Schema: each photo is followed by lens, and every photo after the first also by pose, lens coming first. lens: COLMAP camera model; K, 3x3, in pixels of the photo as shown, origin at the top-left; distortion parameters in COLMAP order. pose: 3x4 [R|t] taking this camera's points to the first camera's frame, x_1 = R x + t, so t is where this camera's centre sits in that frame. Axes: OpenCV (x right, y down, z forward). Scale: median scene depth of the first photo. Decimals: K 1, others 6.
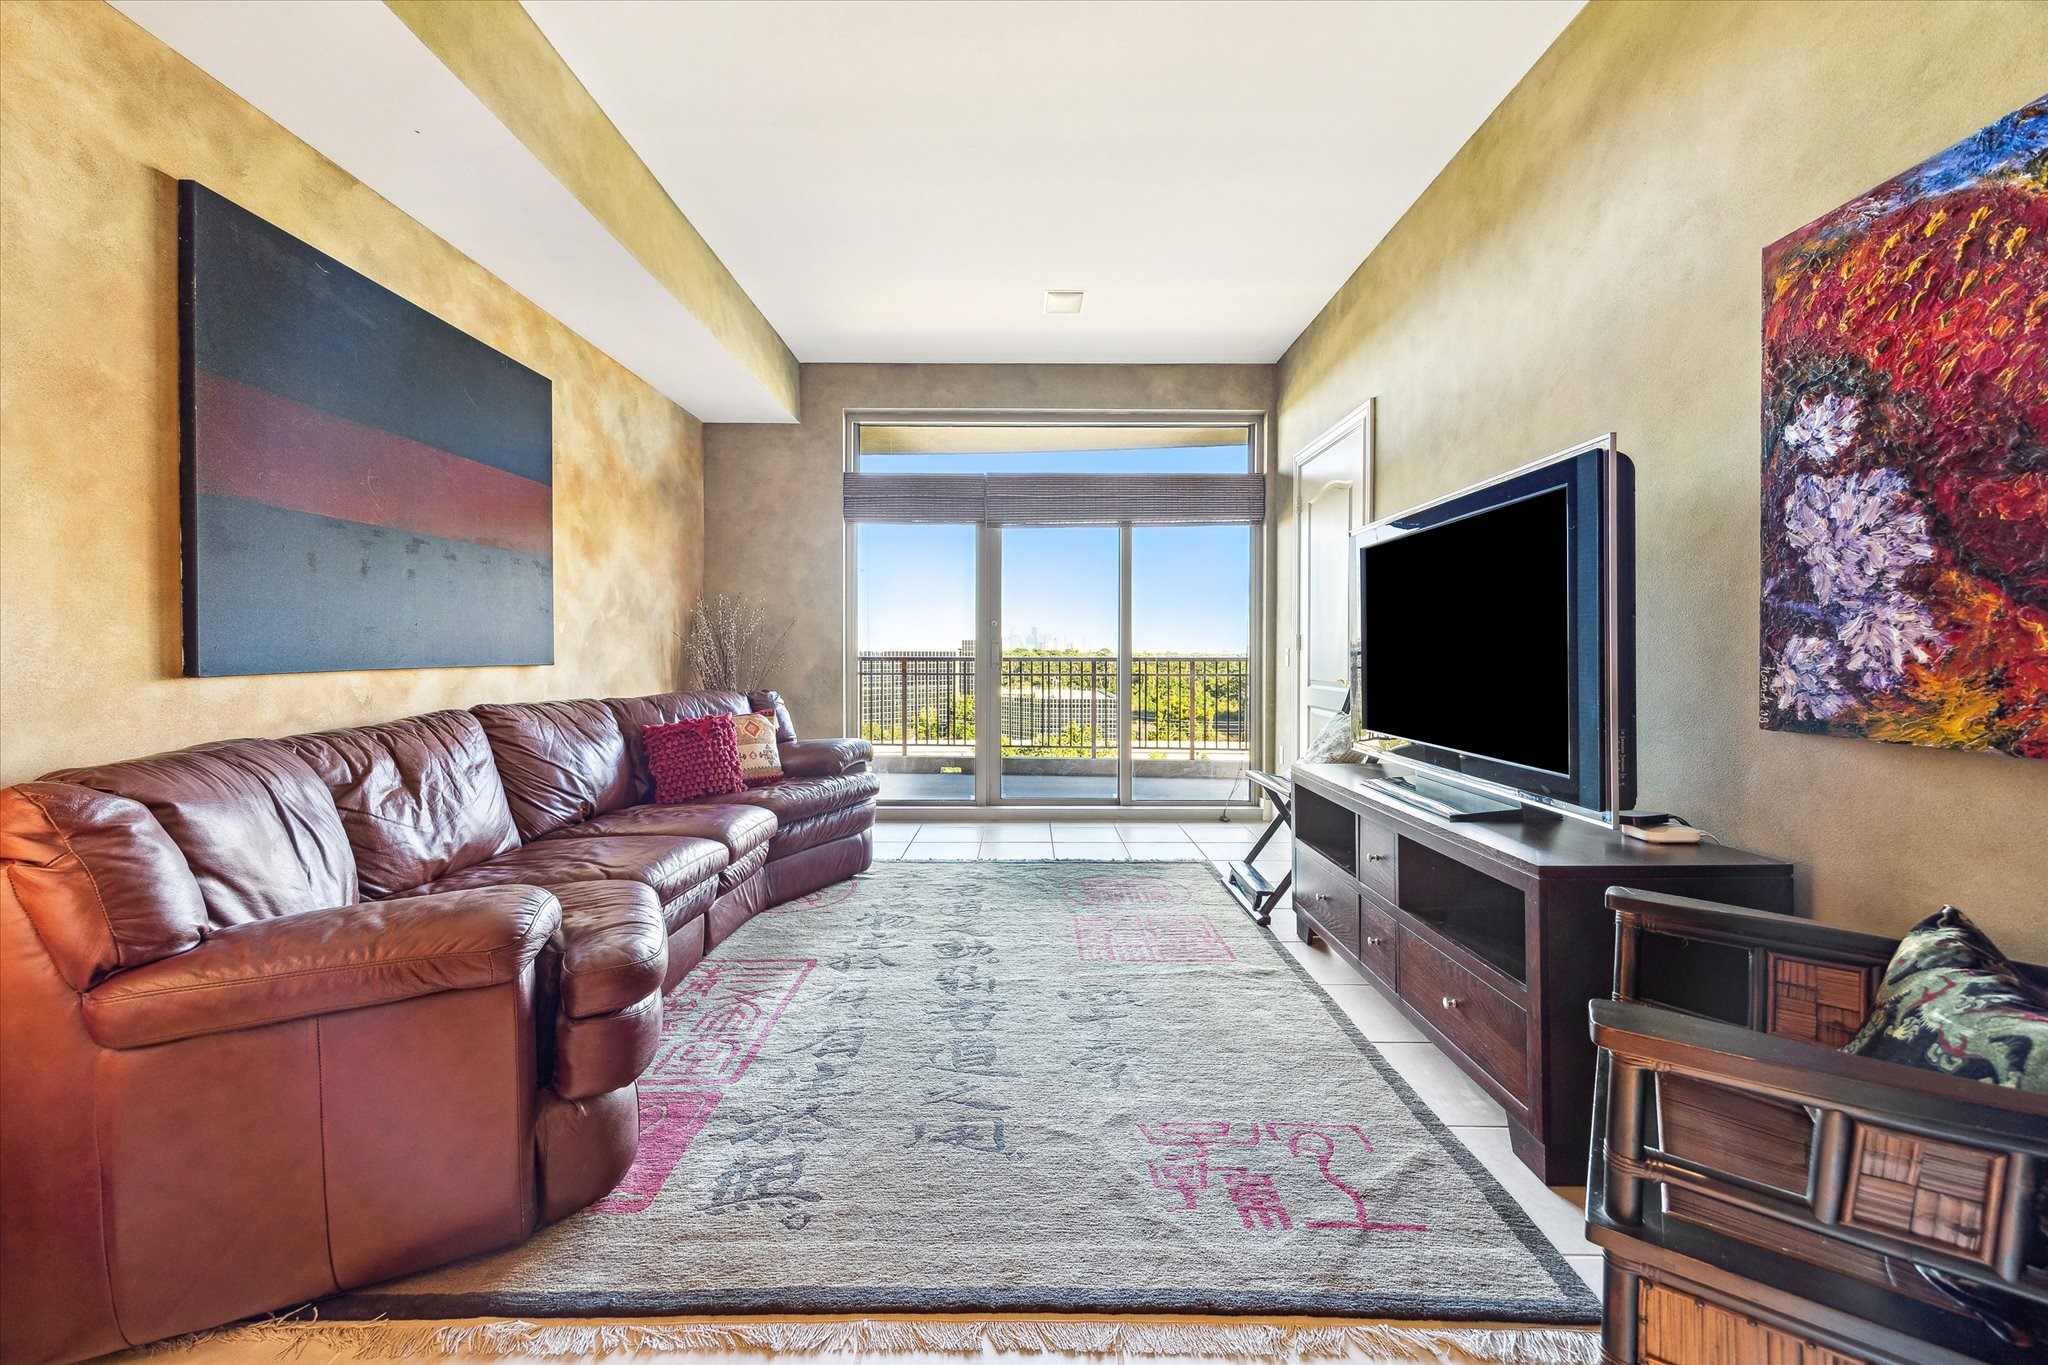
lens RADIAL K [[819.8, 0, 1016.1], [0, 819.8, 647.2], [0, 0, 1]] dist [0.000061, 0.000001]
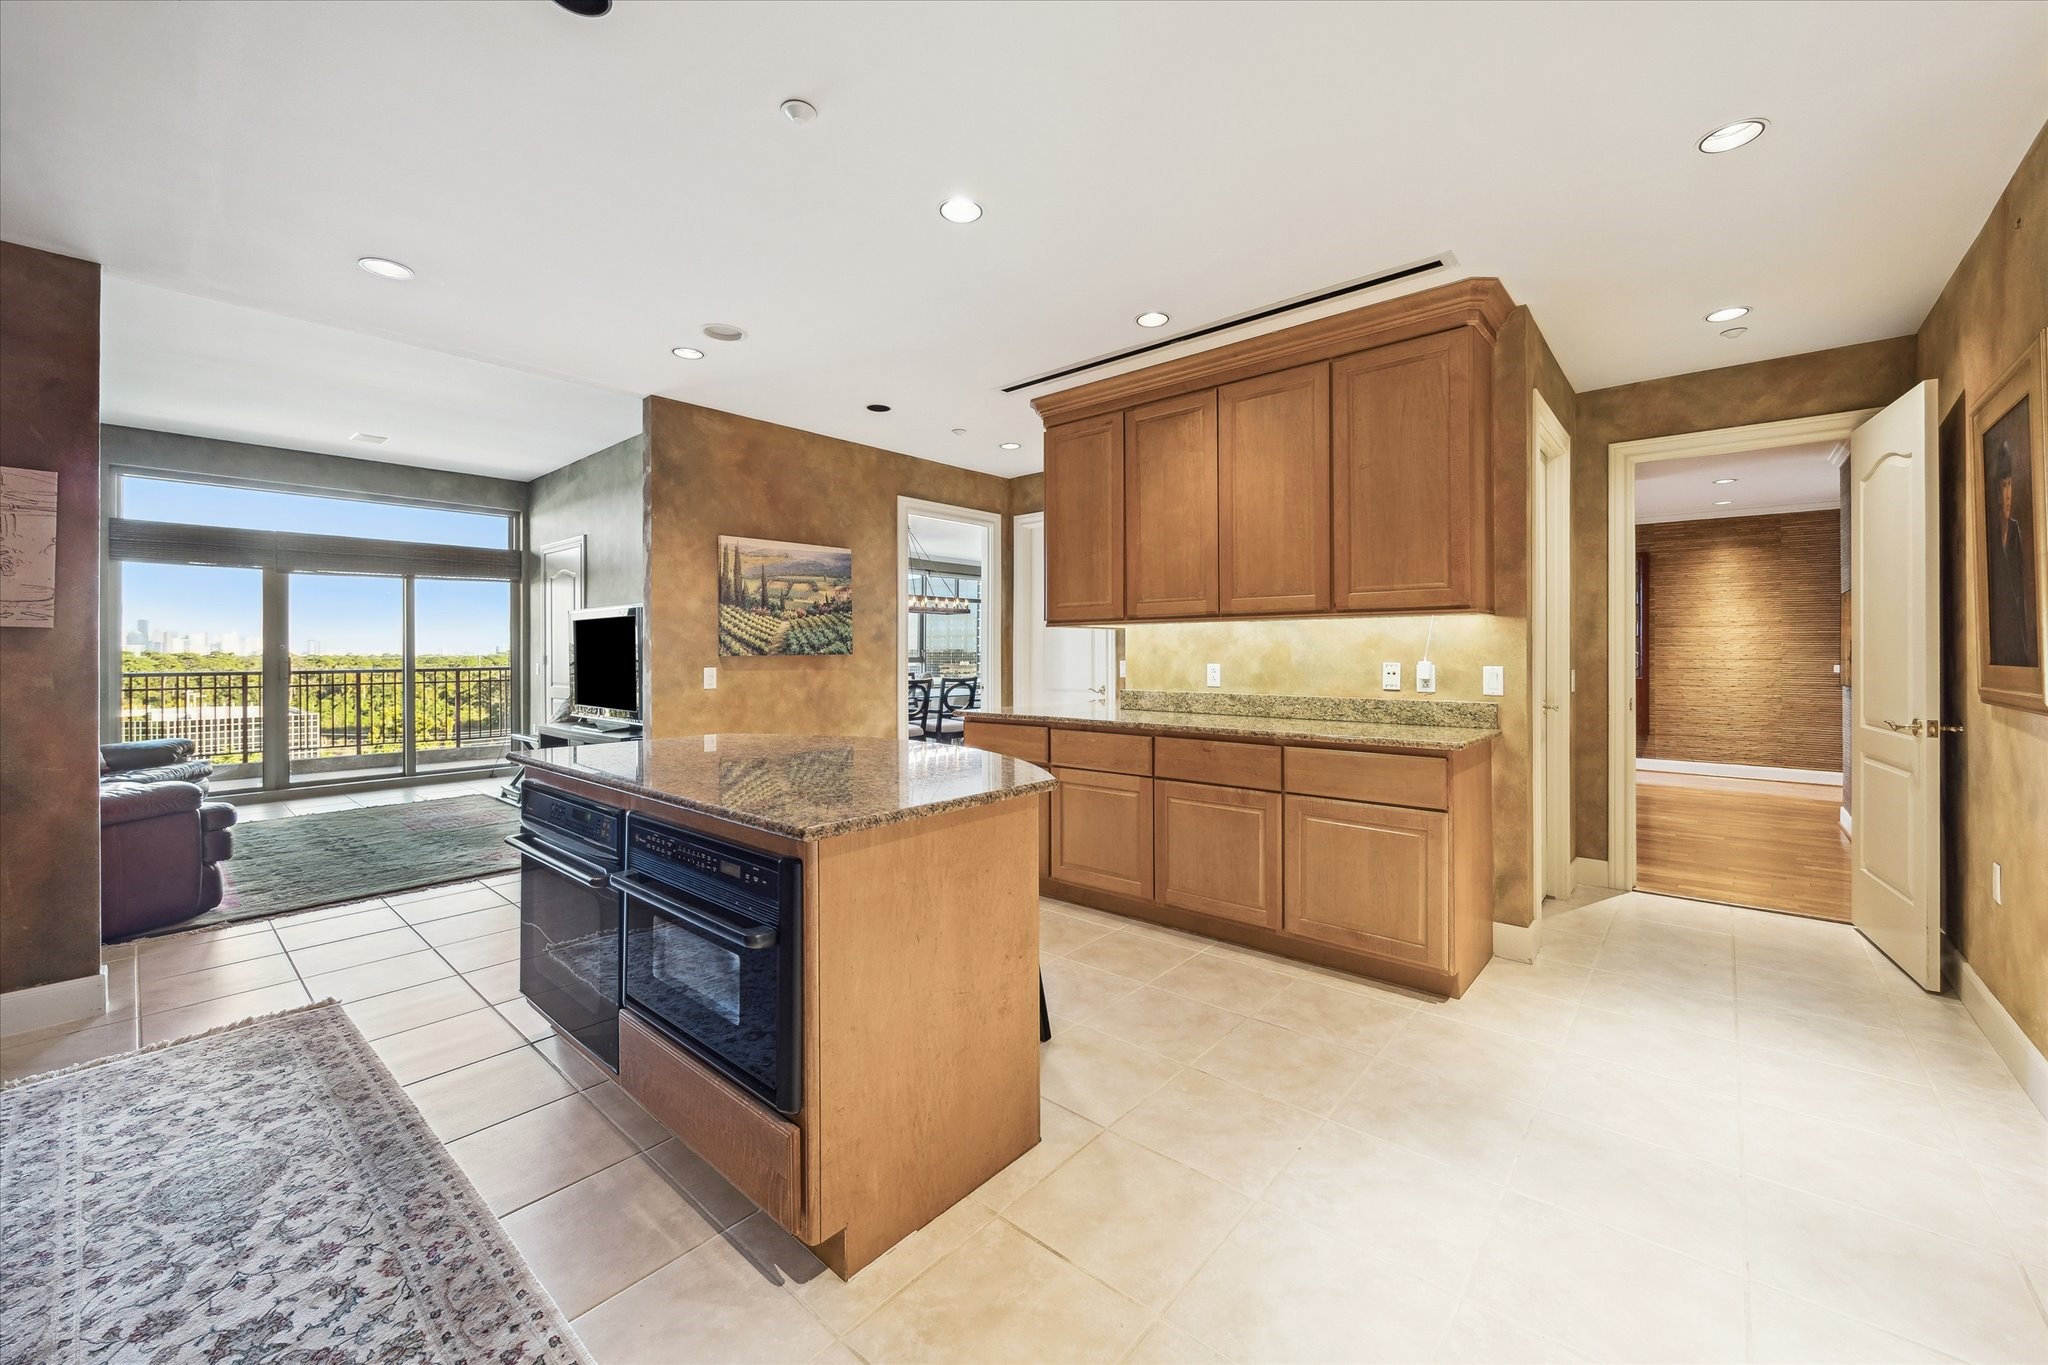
lens RADIAL K [[795.7, 0, 1030.3], [0, 795.7, 654.9], [0, 0, 1]] dist [0.001662, 0.000016]
pose [[0.648874, -0.011590, 0.760808, -0.221702], [0.003630, 0.999920, 0.012136, -0.027345], [-0.760888, -0.005113, 0.648864, -0.720240]]
